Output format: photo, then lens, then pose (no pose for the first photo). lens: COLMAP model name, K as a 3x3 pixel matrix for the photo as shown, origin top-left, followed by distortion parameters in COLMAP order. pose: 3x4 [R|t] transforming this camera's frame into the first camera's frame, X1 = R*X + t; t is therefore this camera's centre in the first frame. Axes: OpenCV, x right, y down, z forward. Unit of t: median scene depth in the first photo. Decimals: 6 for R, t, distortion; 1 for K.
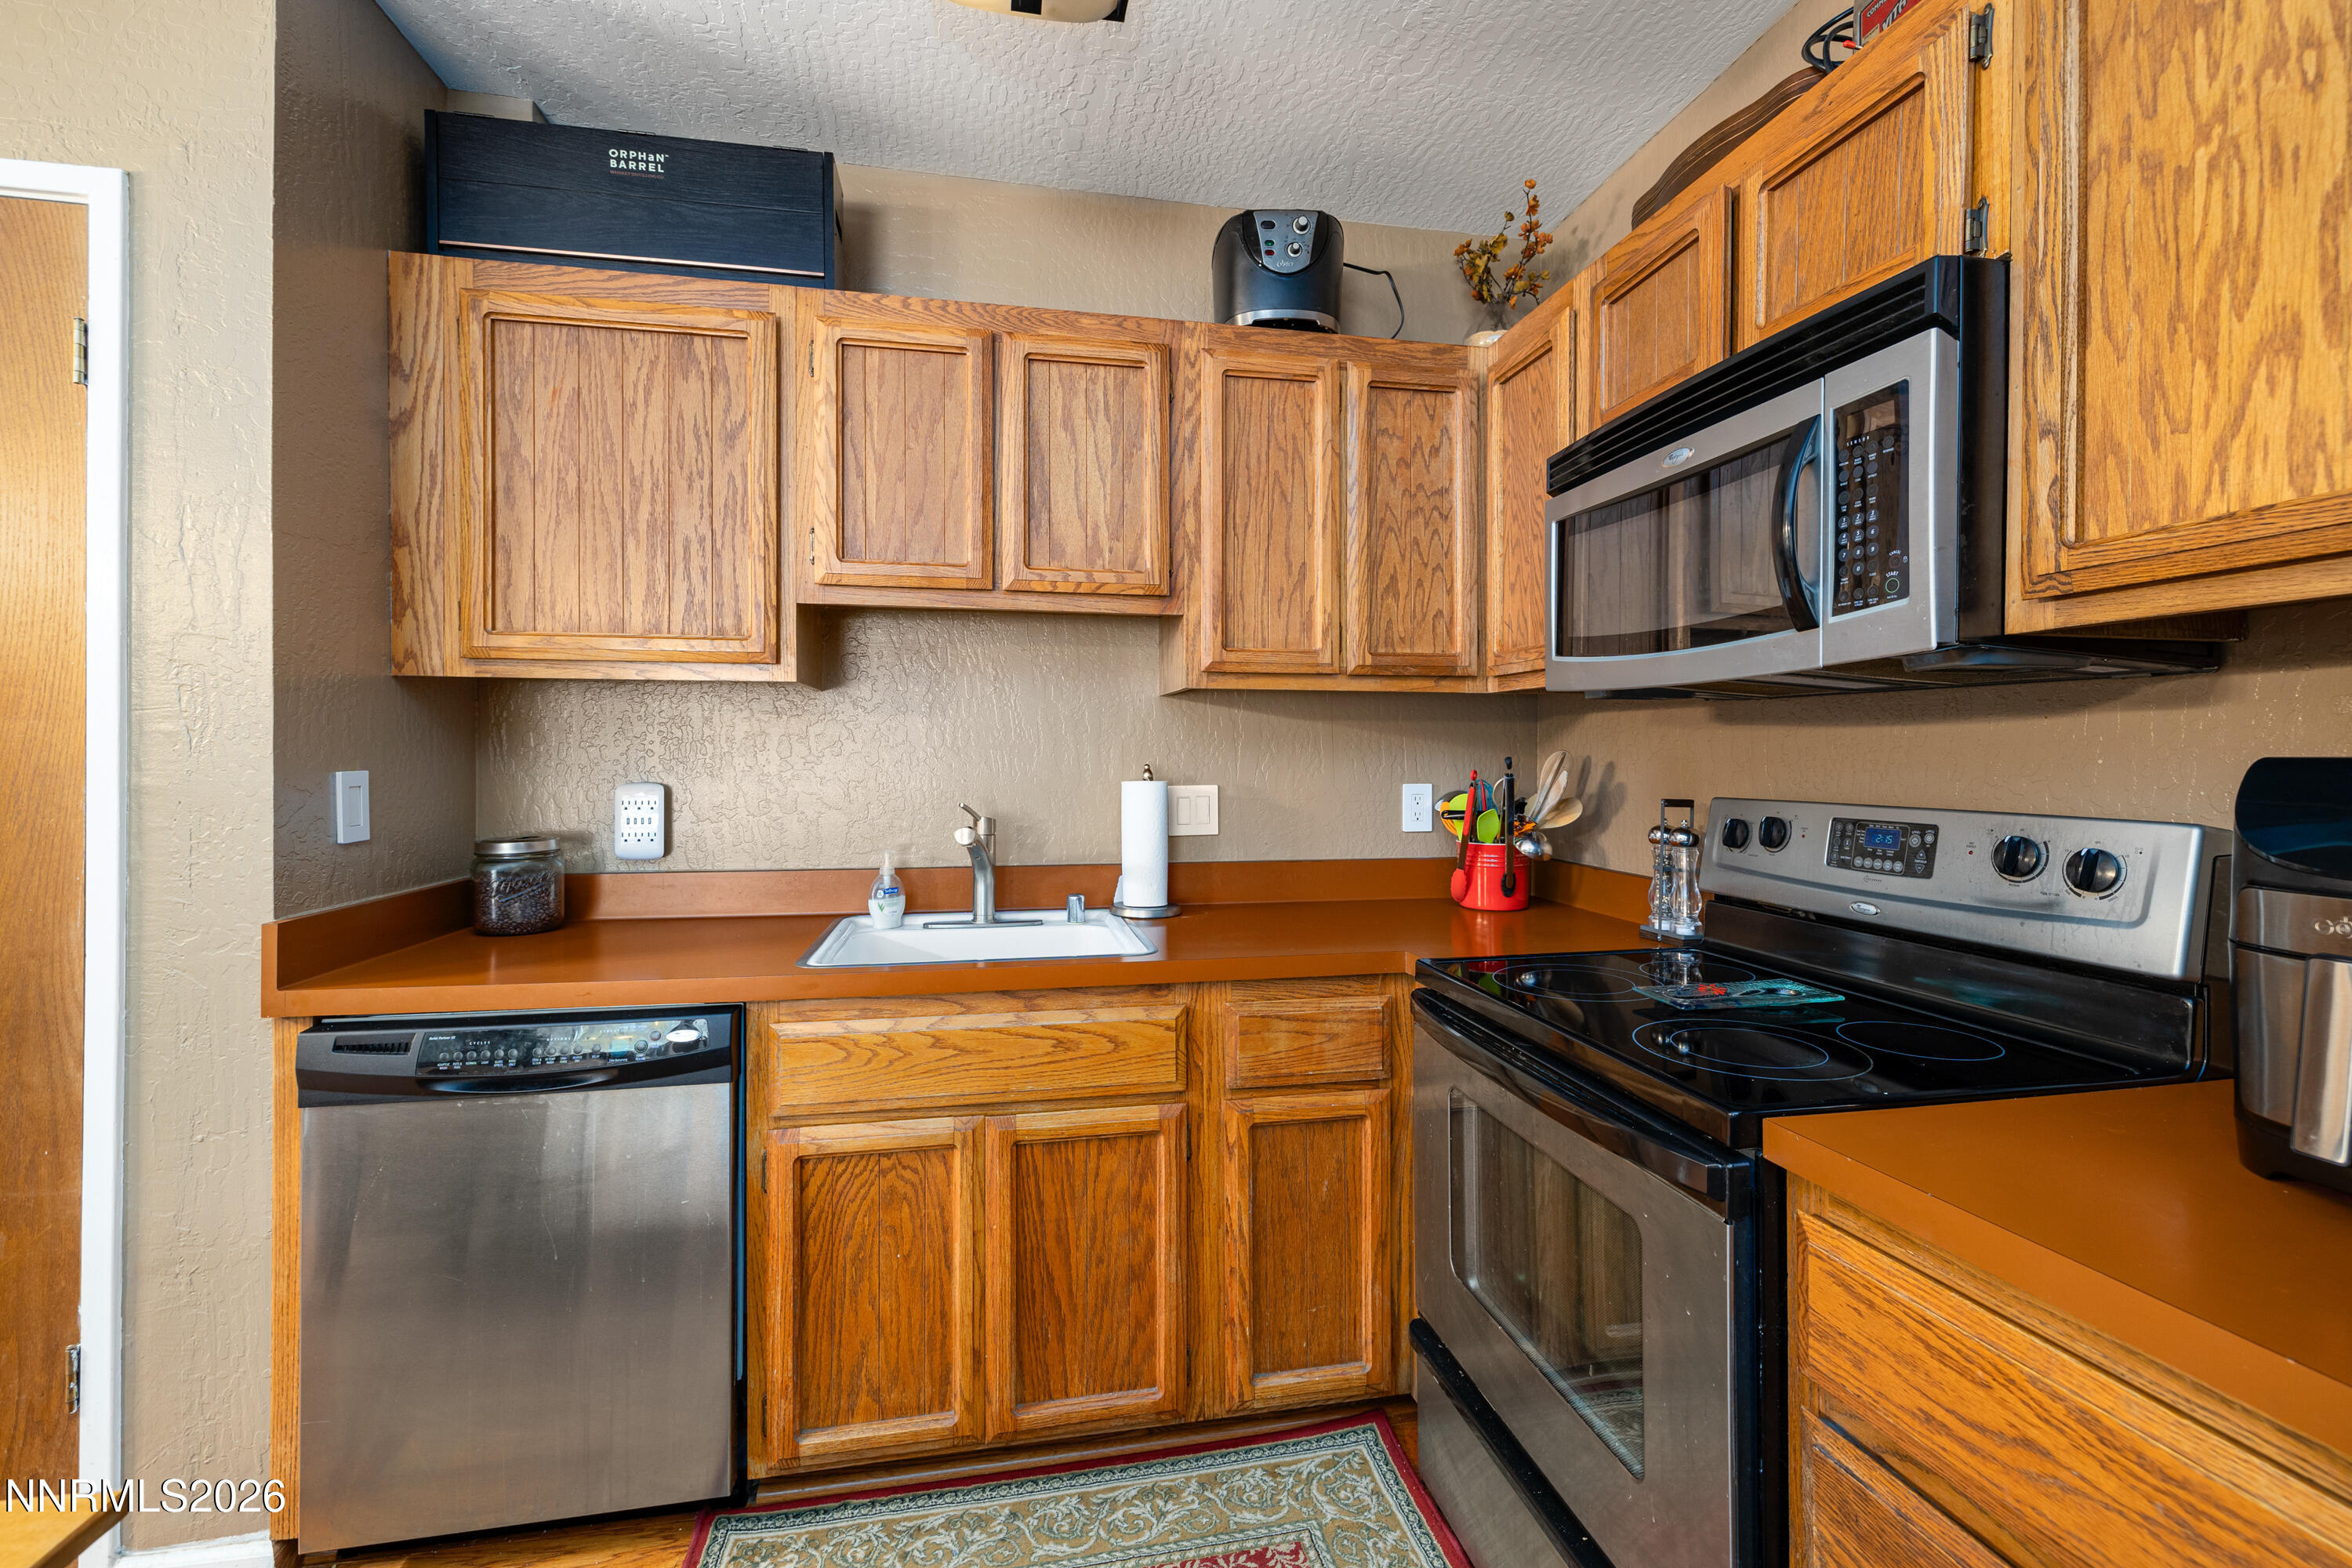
lens RADIAL K [[986.4, 0, 1177.3], [0, 986.4, 754.1], [0, 0, 1]] dist [0.002199, -0.000846]
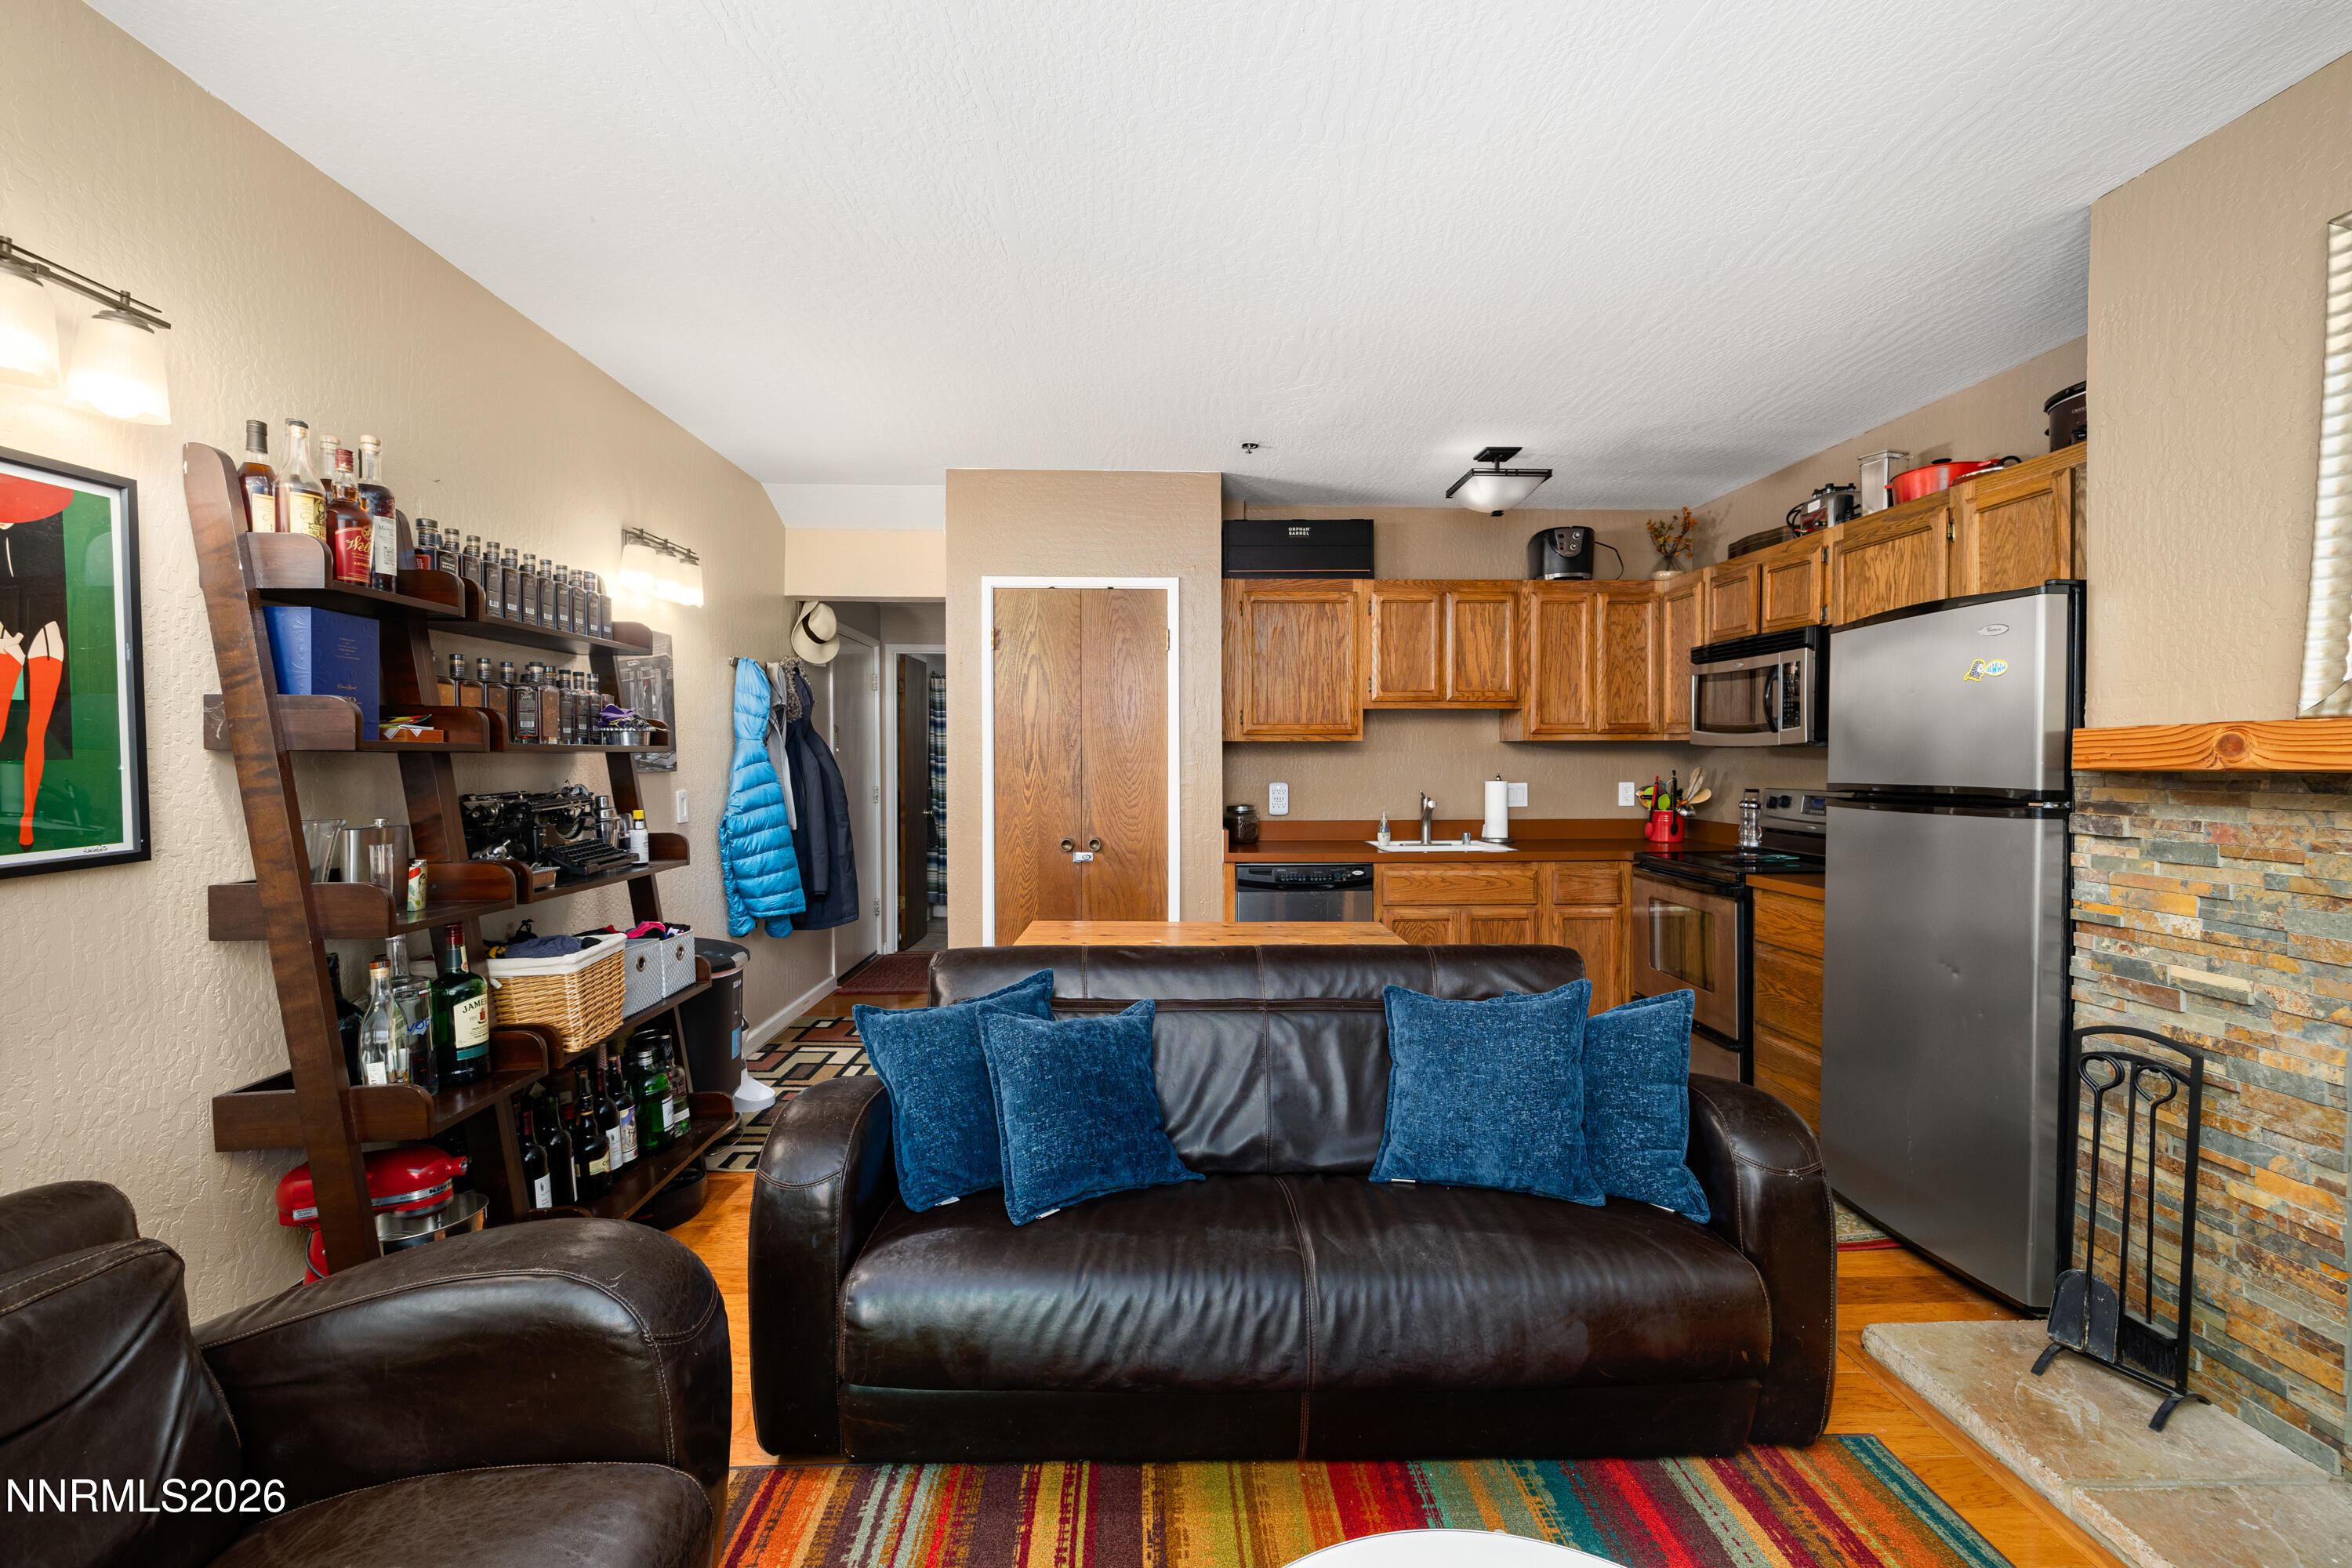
lens RADIAL K [[986.4, 0, 1171.7], [0, 986.4, 769.3], [0, 0, 1]] dist [0.002199, -0.000846]
pose [[0.988526, -0.003010, -0.151020, -0.496071], [0.005400, 0.999867, 0.015421, -0.044152], [0.150953, -0.016060, 0.988410, -1.518306]]
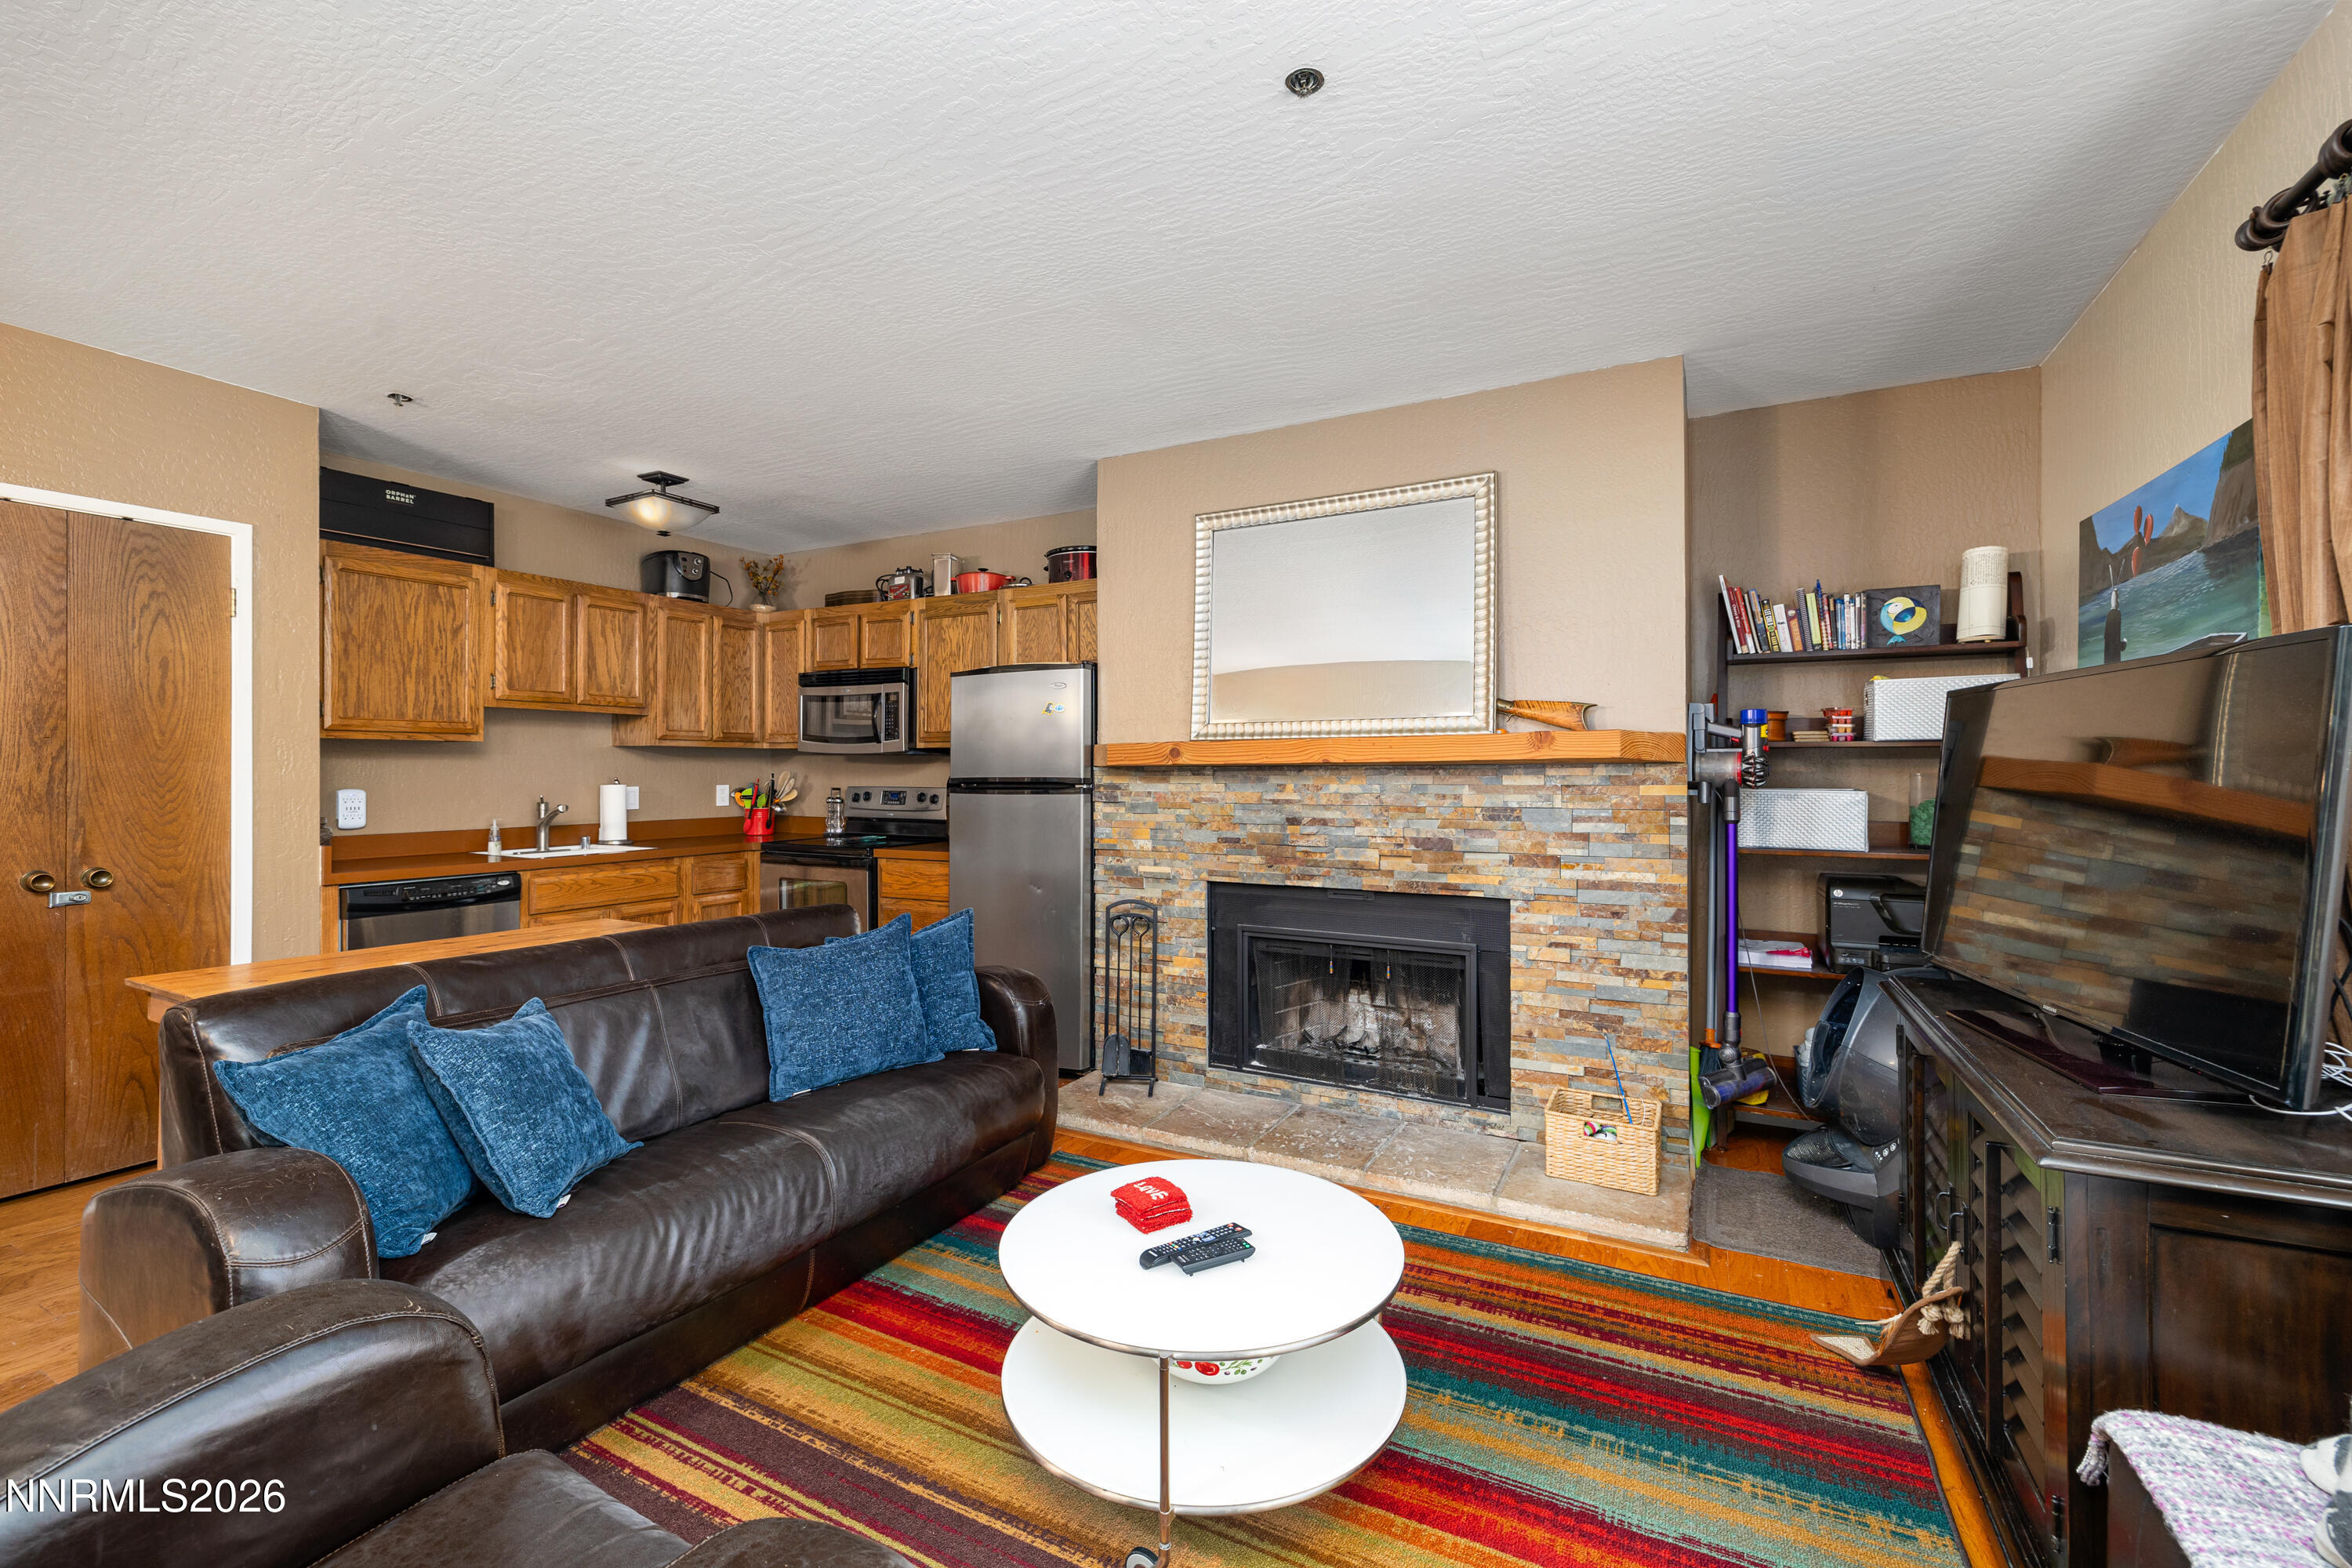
lens RADIAL K [[986.4, 0, 1180.4], [0, 986.4, 768.1], [0, 0, 1]] dist [0.002199, -0.000846]
pose [[0.621520, -0.000737, 0.783398, -1.184781], [-0.001391, 0.999997, 0.002045, -0.020378], [-0.783397, -0.002361, 0.621517, -1.670396]]
